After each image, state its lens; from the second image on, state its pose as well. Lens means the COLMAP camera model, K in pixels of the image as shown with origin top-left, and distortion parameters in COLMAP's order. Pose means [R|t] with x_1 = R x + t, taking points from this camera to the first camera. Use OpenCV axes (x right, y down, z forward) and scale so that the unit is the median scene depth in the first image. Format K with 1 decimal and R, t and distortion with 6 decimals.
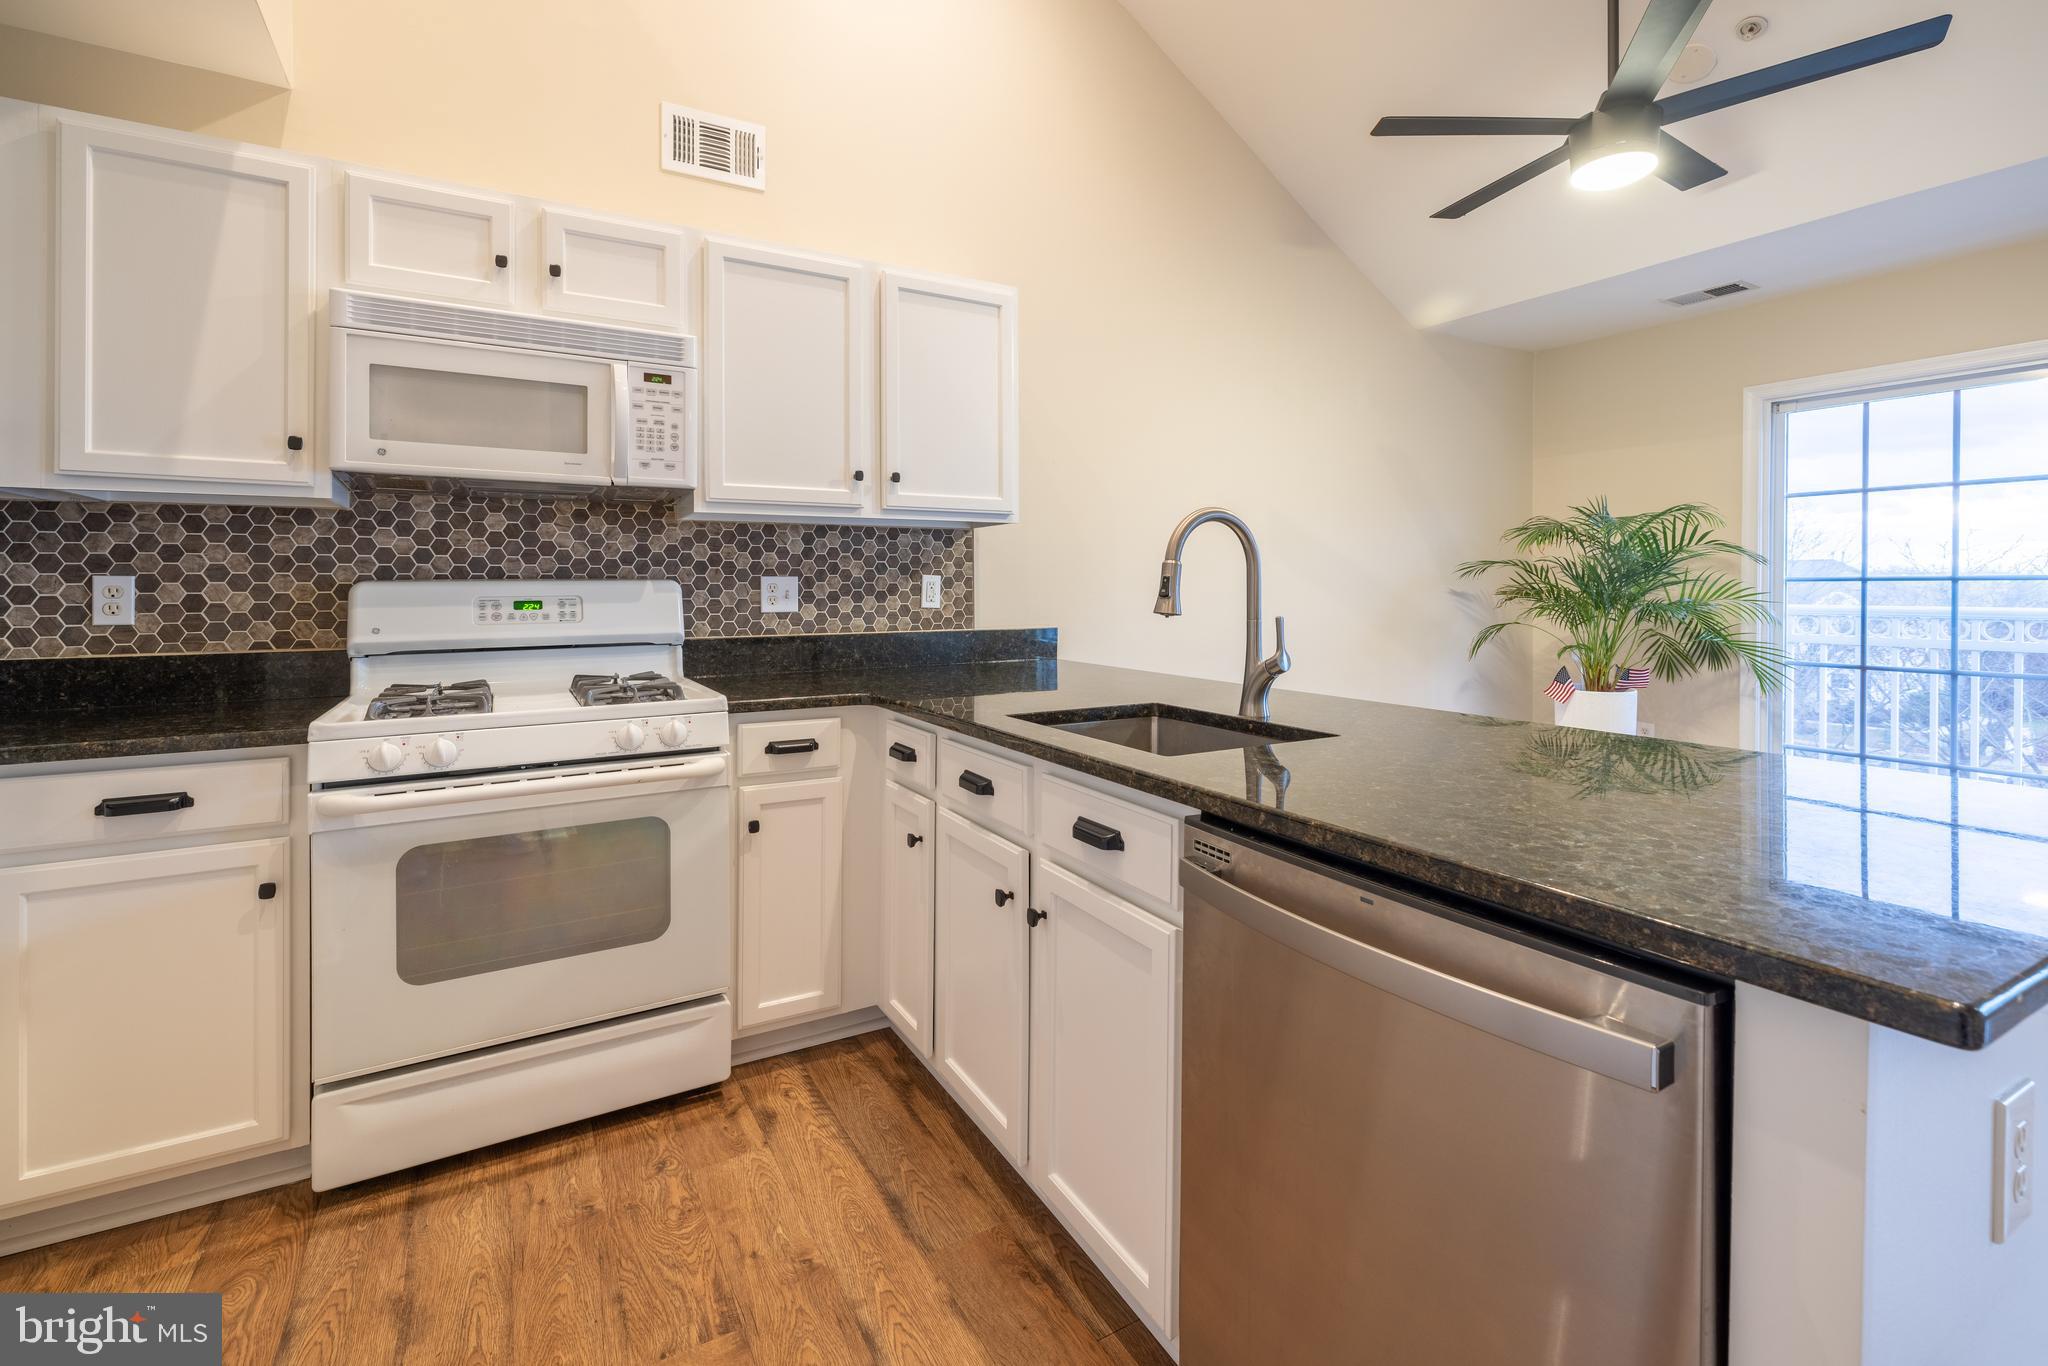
lens RADIAL K [[890.7, 0, 1012.6], [0, 890.7, 592.4], [0, 0, 1]] dist [-0.000934, 0.000139]
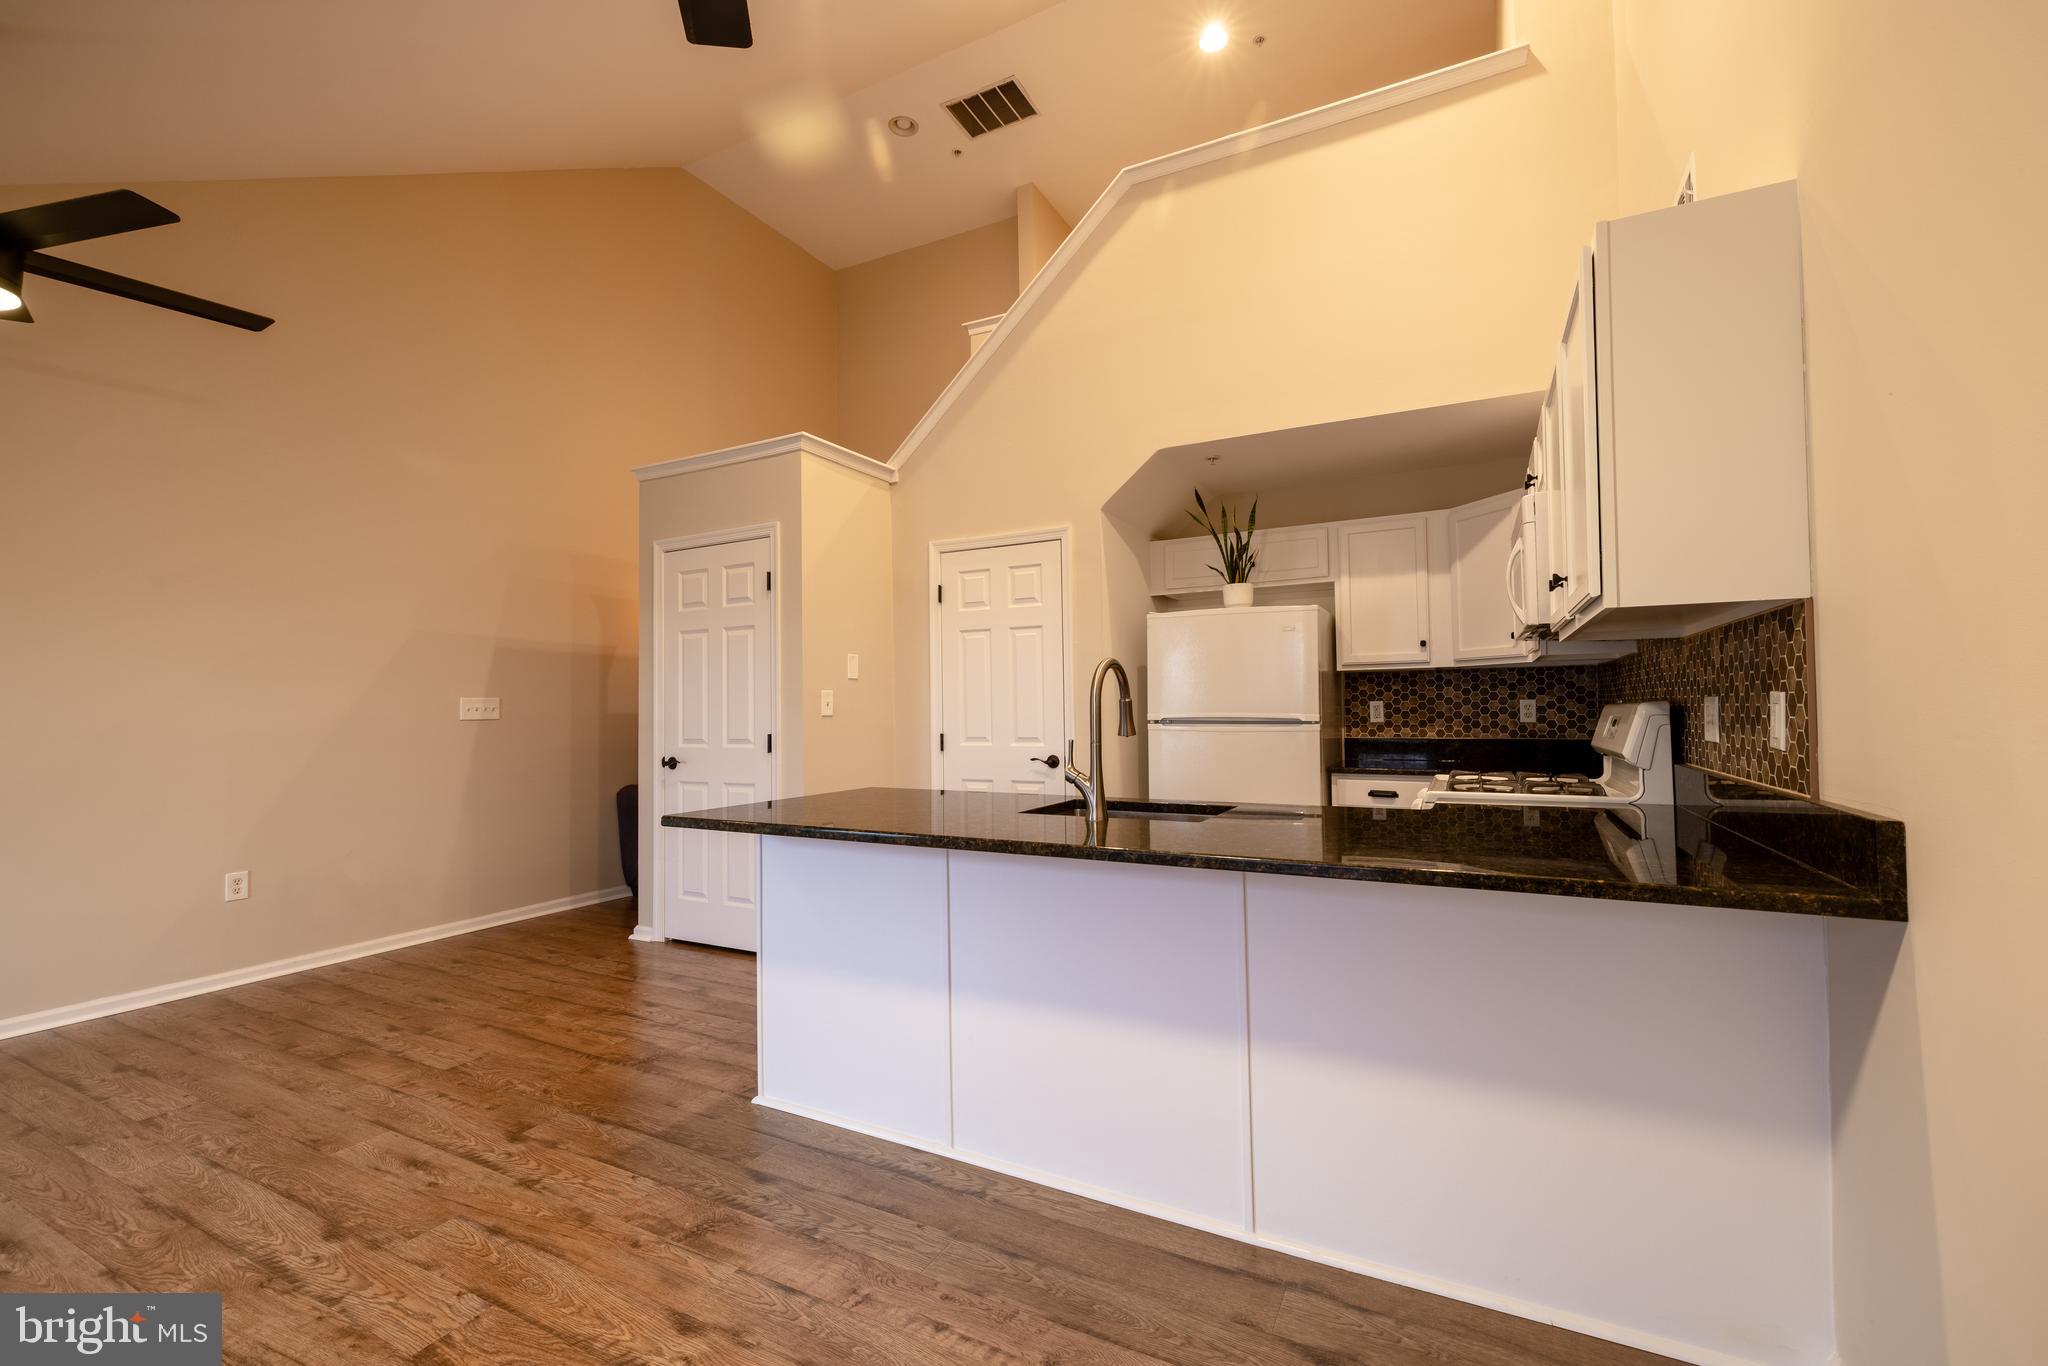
lens RADIAL K [[857.8, 0, 1016.3], [0, 857.8, 683.3], [0, 0, 1]] dist [0.001608, 0.000514]
pose [[-0.849319, -0.000719, -0.527879, 0.674346], [0.010754, 0.999768, -0.018666, -0.024676], [0.527770, -0.021530, -0.849114, 1.327767]]
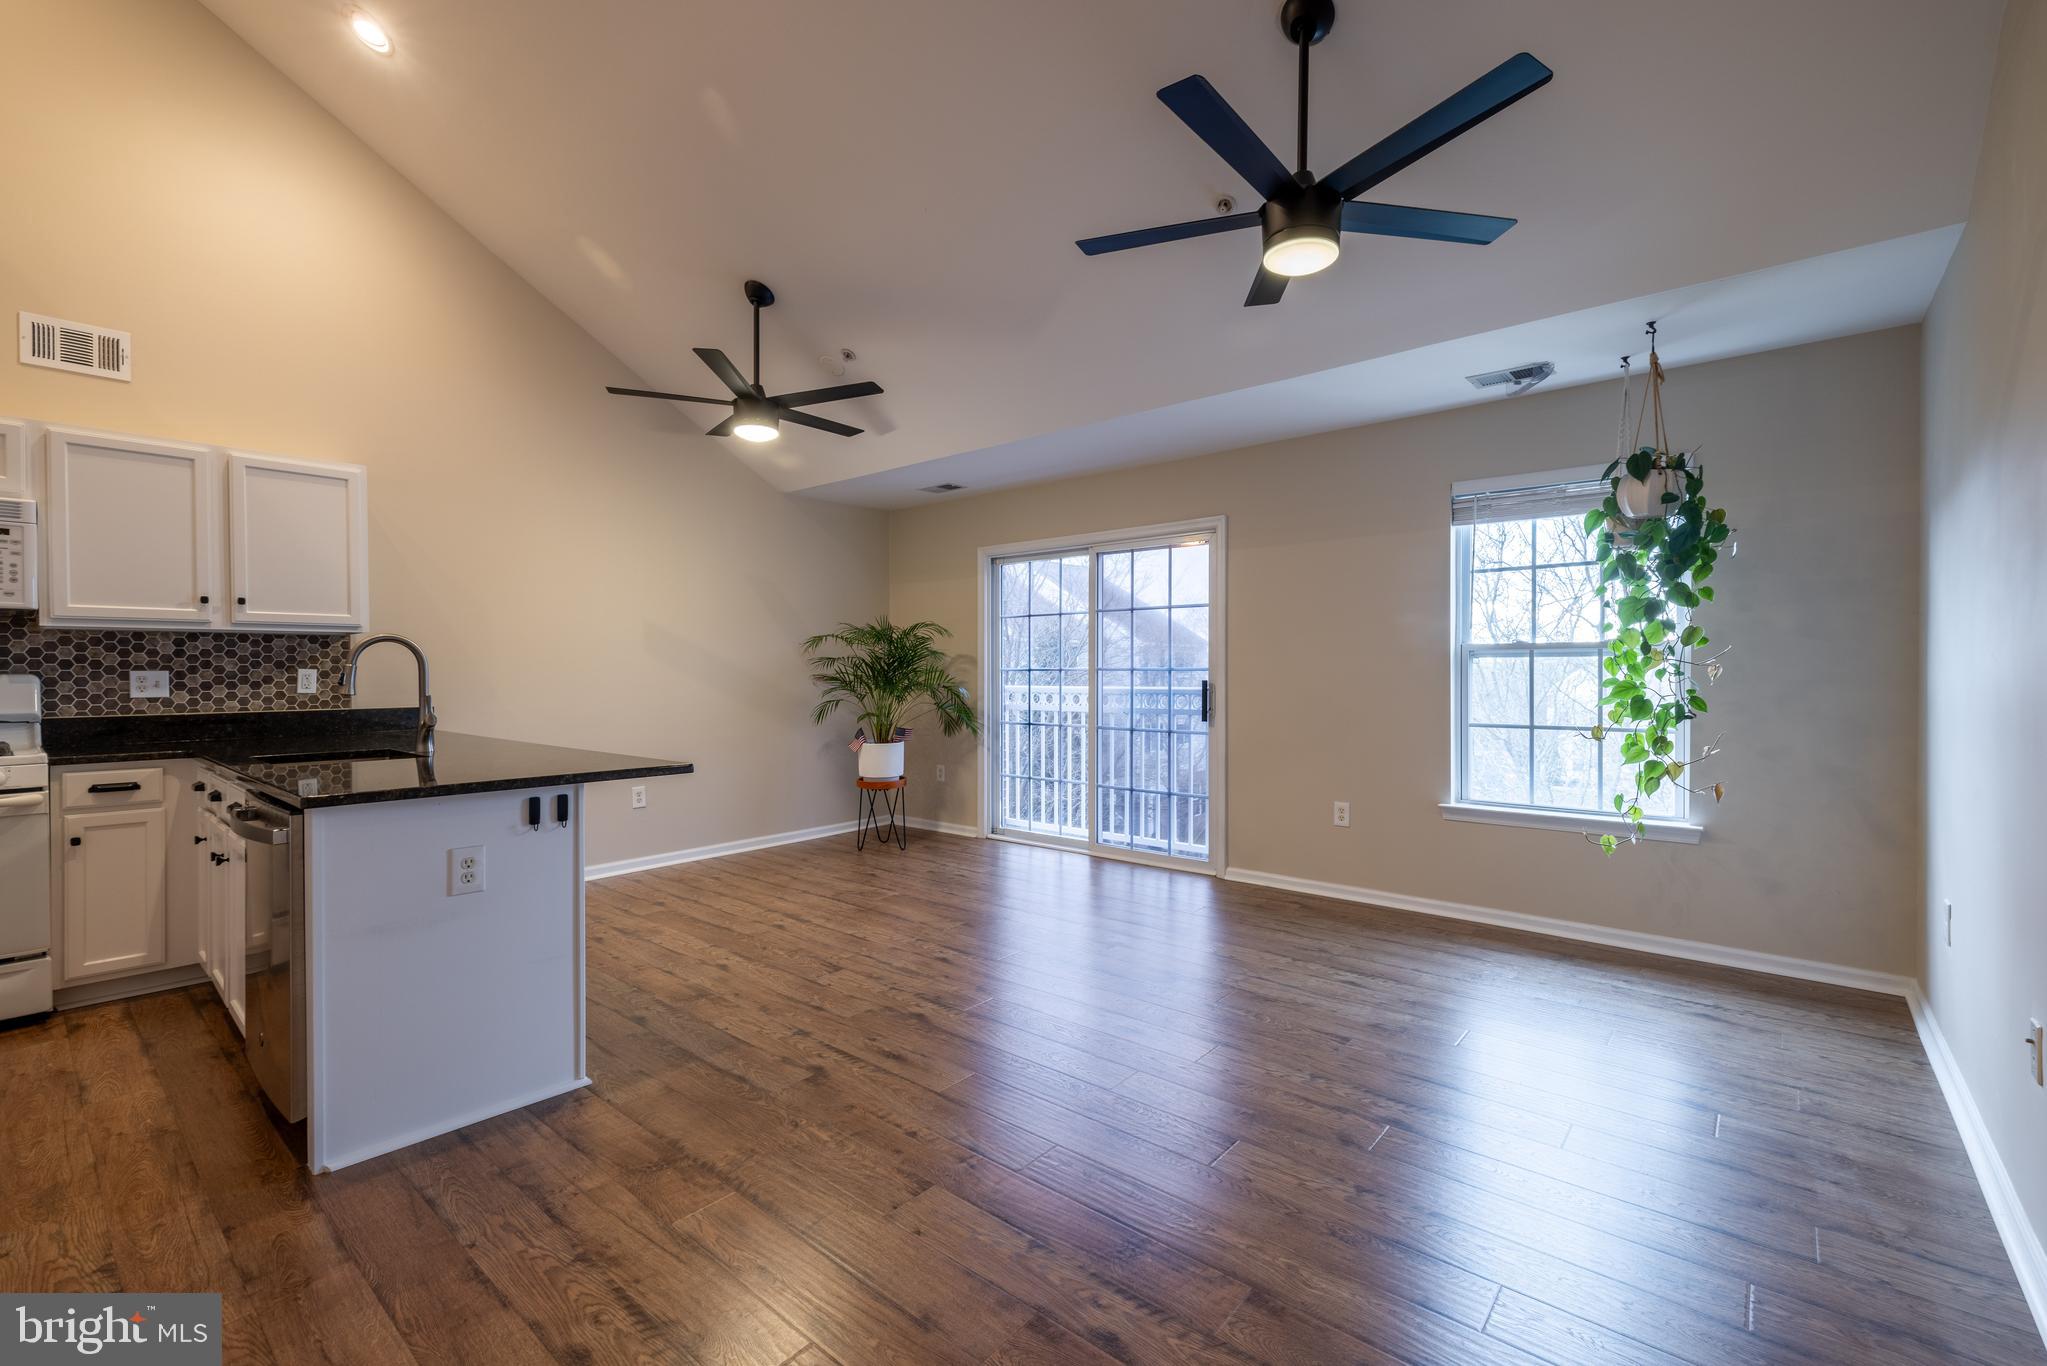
lens RADIAL K [[873.5, 0, 1023.5], [0, 873.5, 683.0], [0, 0, 1]] dist [-0.000801, 0.000286]
pose [[0.942809, -0.006986, 0.333259, 0.542203], [0.005048, 0.999965, 0.006681, -0.001682], [-0.333294, -0.004616, 0.942812, -0.678442]]
